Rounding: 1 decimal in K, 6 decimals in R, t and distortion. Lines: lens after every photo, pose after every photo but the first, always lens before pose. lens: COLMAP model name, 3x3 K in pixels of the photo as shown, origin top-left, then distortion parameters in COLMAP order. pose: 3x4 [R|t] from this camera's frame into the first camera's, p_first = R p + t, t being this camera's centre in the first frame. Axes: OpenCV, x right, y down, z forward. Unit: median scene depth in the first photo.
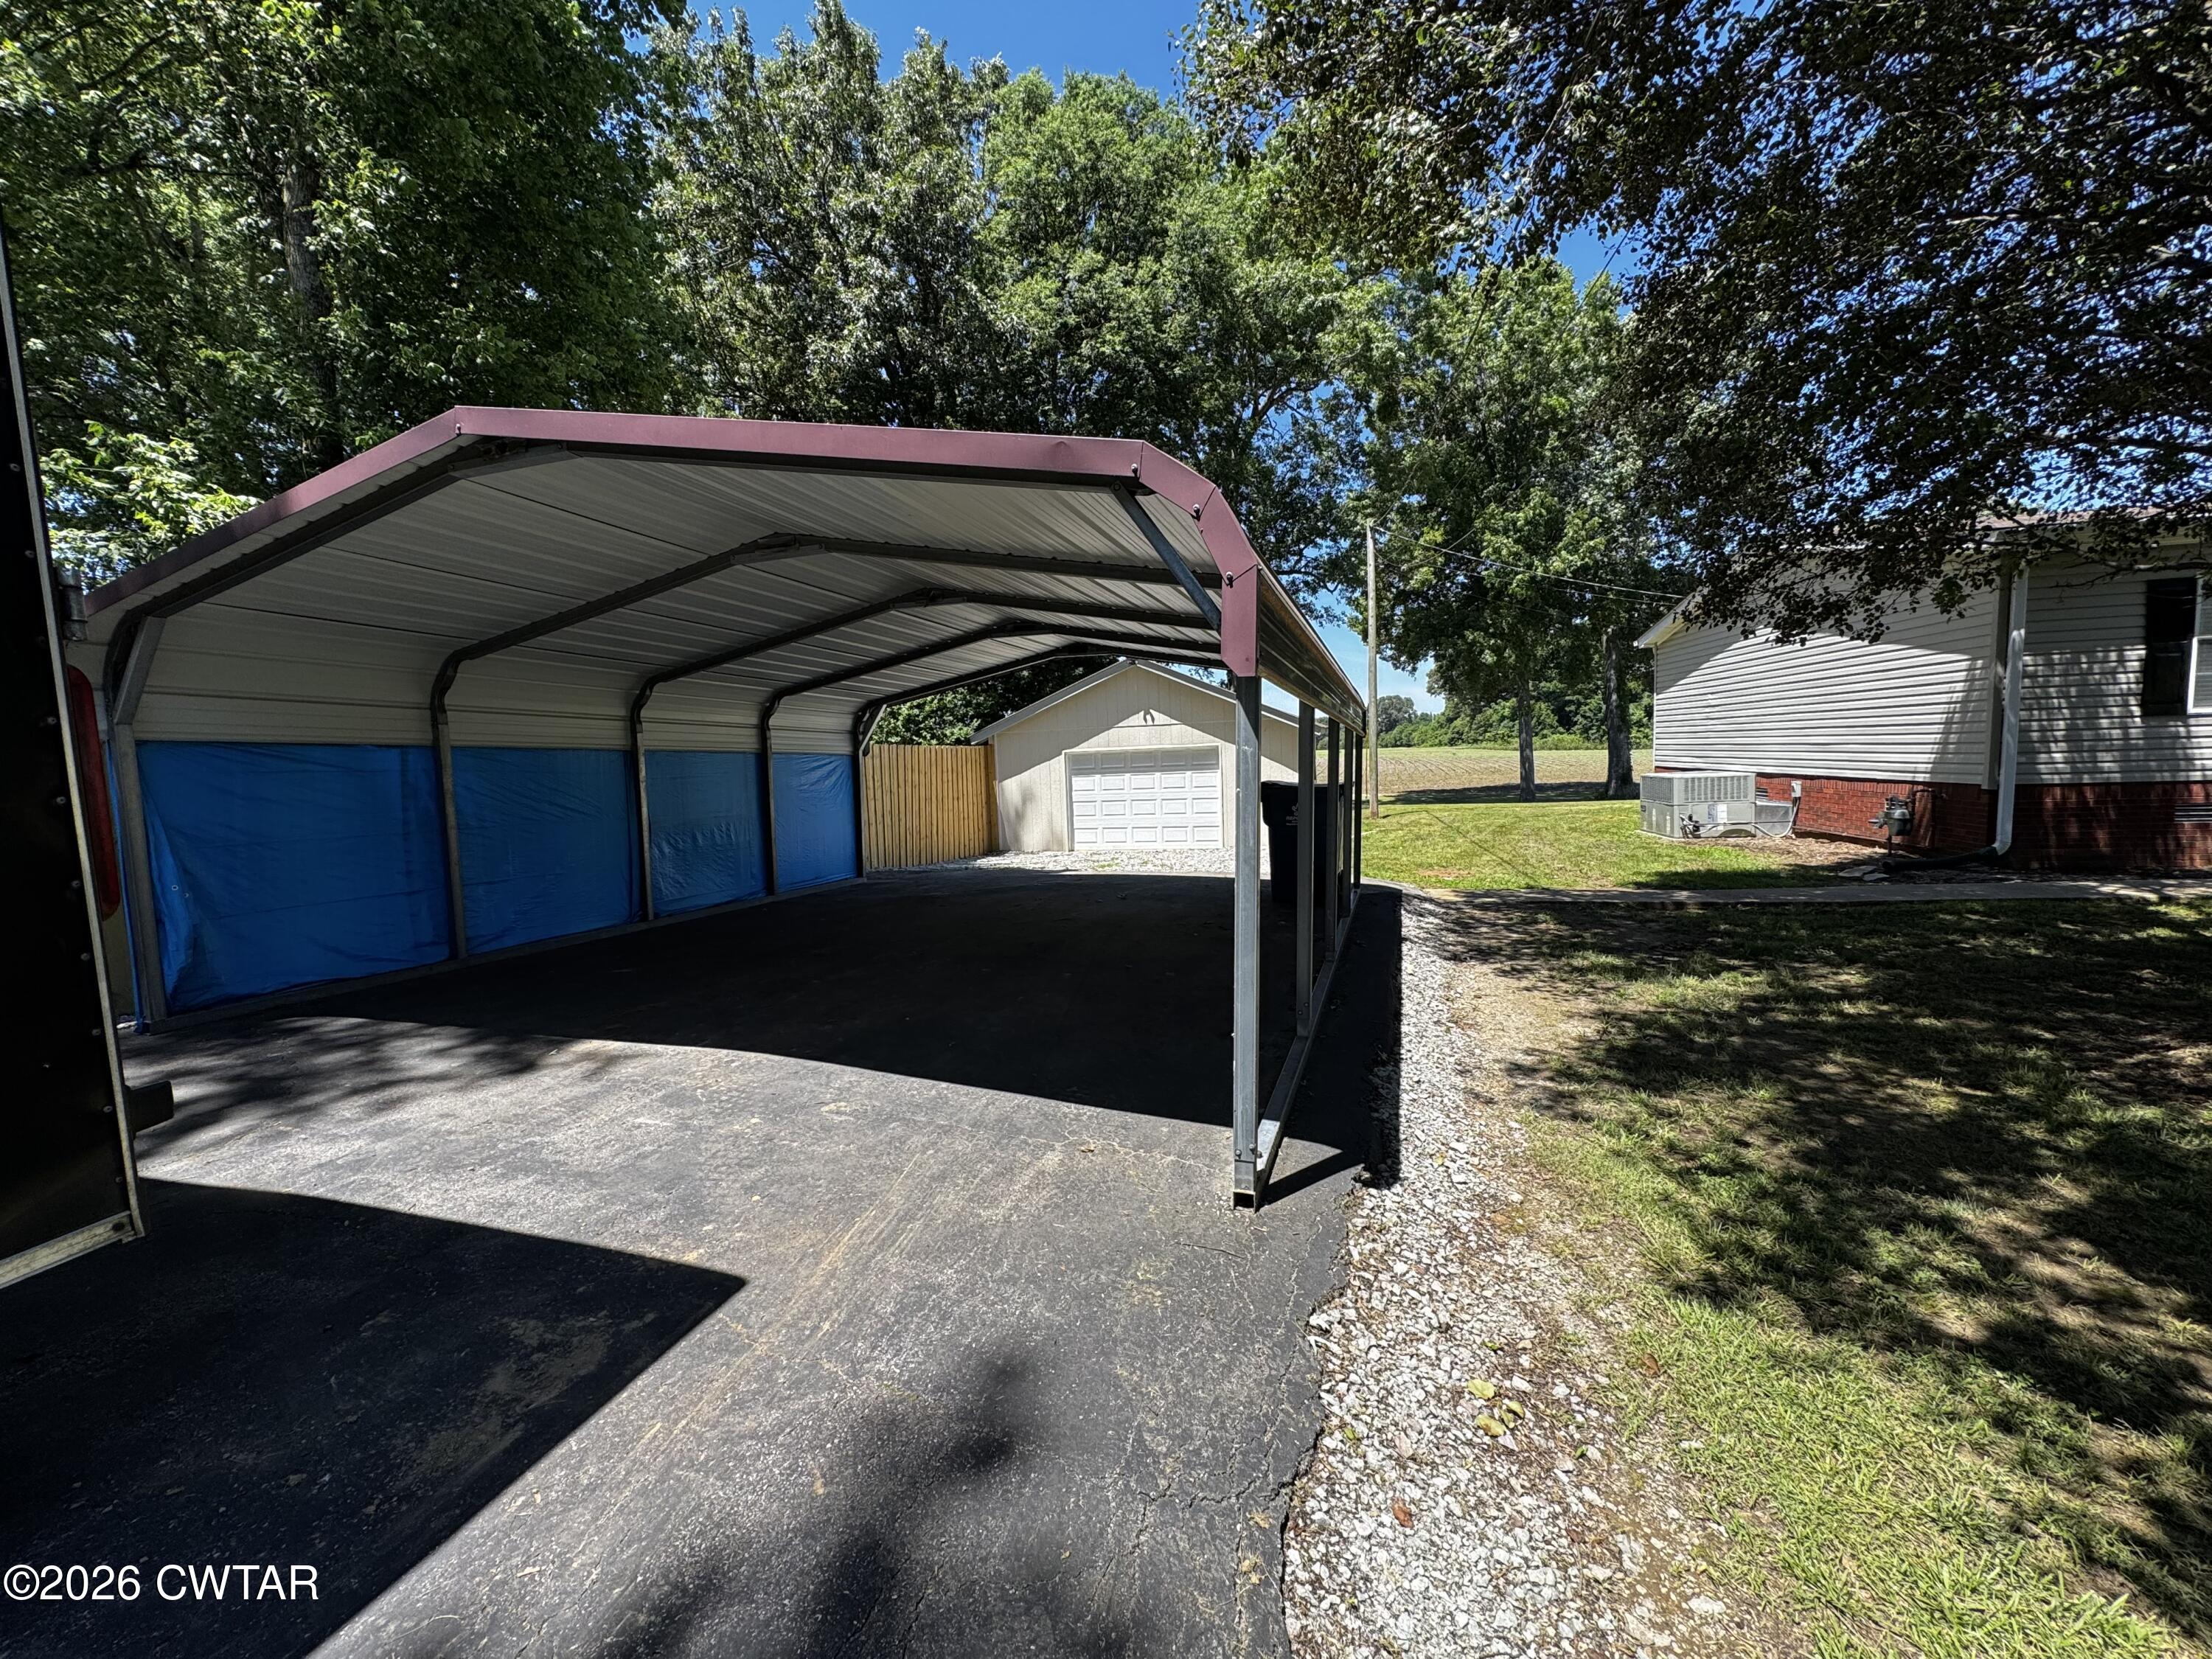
lens RADIAL K [[886.4, 0, 1106.9], [0, 886.4, 836.0], [0, 0, 1]] dist [0.001834, 0.000263]
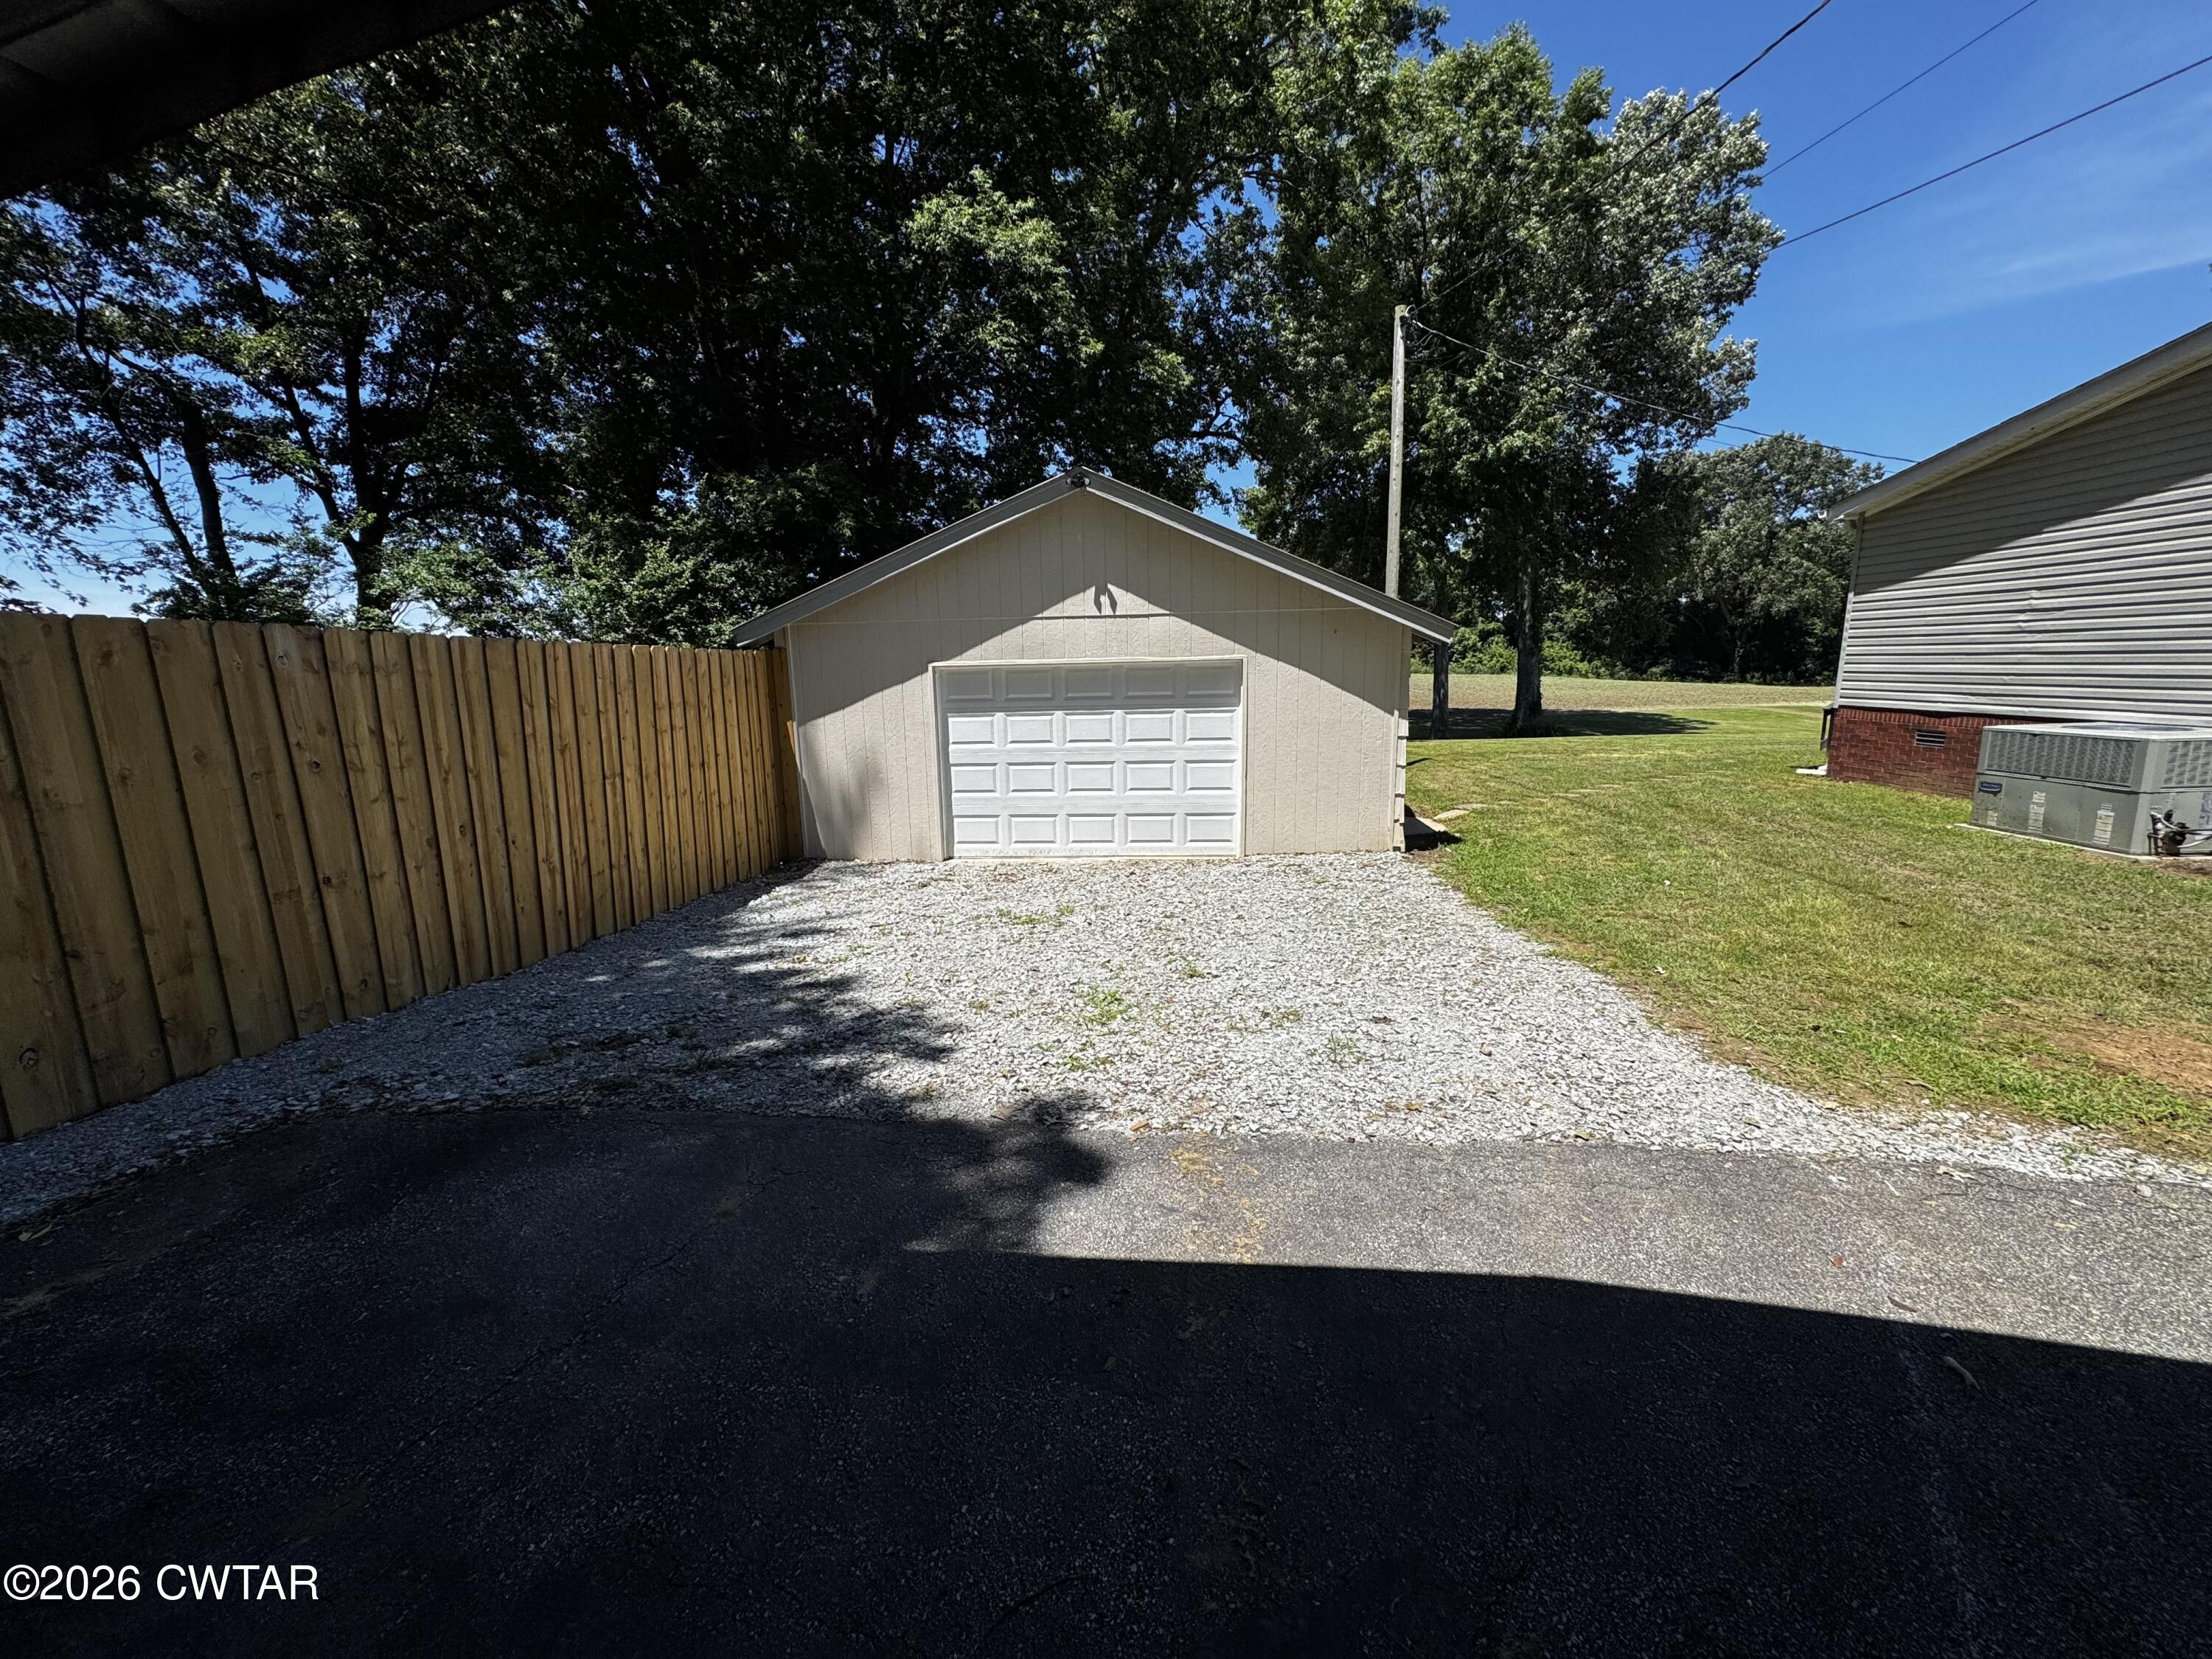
lens RADIAL K [[909.3, 0, 1106.0], [0, 909.3, 829.5], [0, 0, 1]] dist [-0.000347, -0.000069]
pose [[0.982713, -0.014926, 0.184534, -0.047562], [-0.000238, 0.996642, 0.081879, -0.044056], [-0.185136, -0.080507, 0.979410, 0.462326]]
